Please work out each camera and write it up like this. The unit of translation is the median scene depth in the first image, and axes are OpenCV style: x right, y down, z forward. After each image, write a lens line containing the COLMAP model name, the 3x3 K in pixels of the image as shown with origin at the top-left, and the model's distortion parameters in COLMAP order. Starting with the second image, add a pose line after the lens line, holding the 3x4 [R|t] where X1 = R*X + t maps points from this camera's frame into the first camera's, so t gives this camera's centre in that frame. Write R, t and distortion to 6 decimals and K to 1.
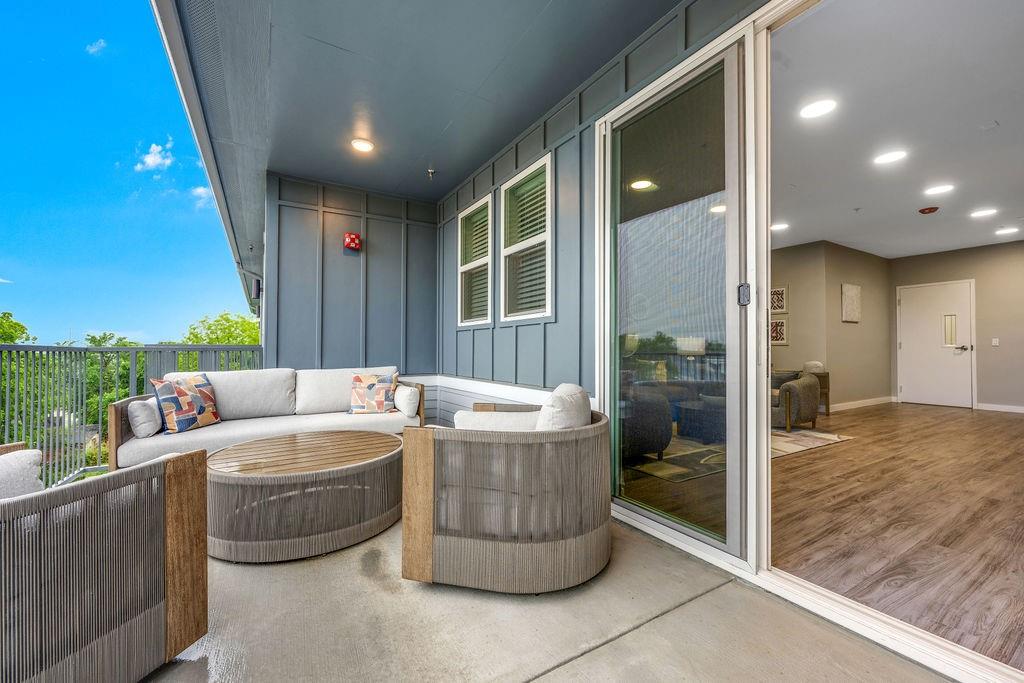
lens RADIAL K [[416.8, 0, 507.6], [0, 416.8, 342.5], [0, 0, 1]] dist [0.001779, -0.000148]
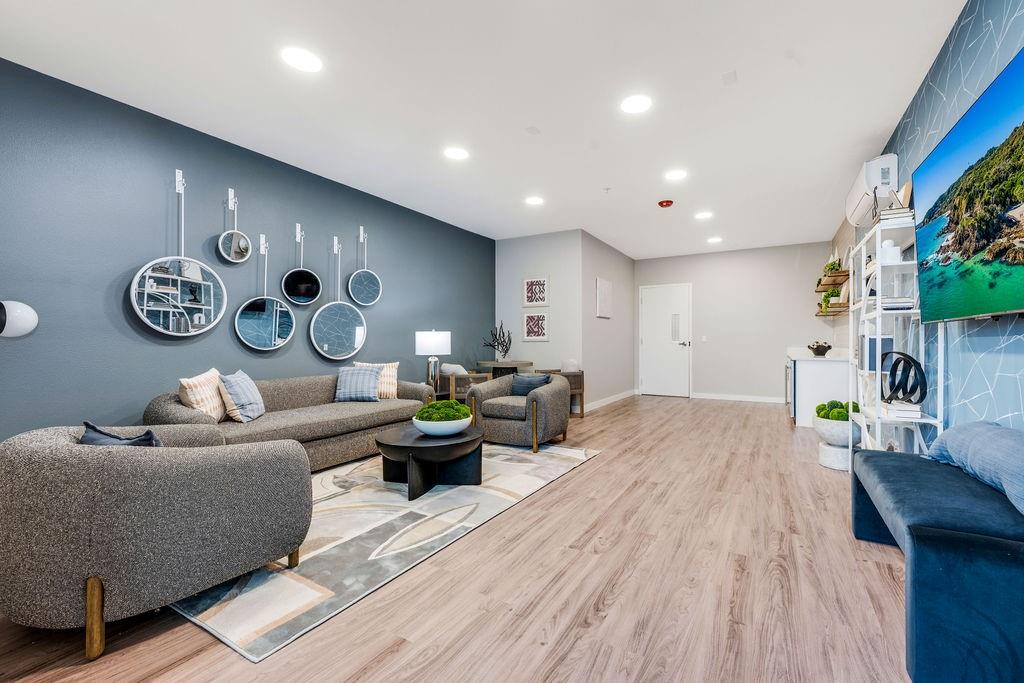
lens RADIAL K [[416.8, 0, 515.6], [0, 416.8, 339.6], [0, 0, 1]] dist [0.001779, -0.000148]
pose [[0.893895, 0.003444, 0.448262, 0.283250], [-0.007703, 0.999941, 0.007679, -0.004870], [-0.448209, -0.010317, 0.893869, 0.309120]]
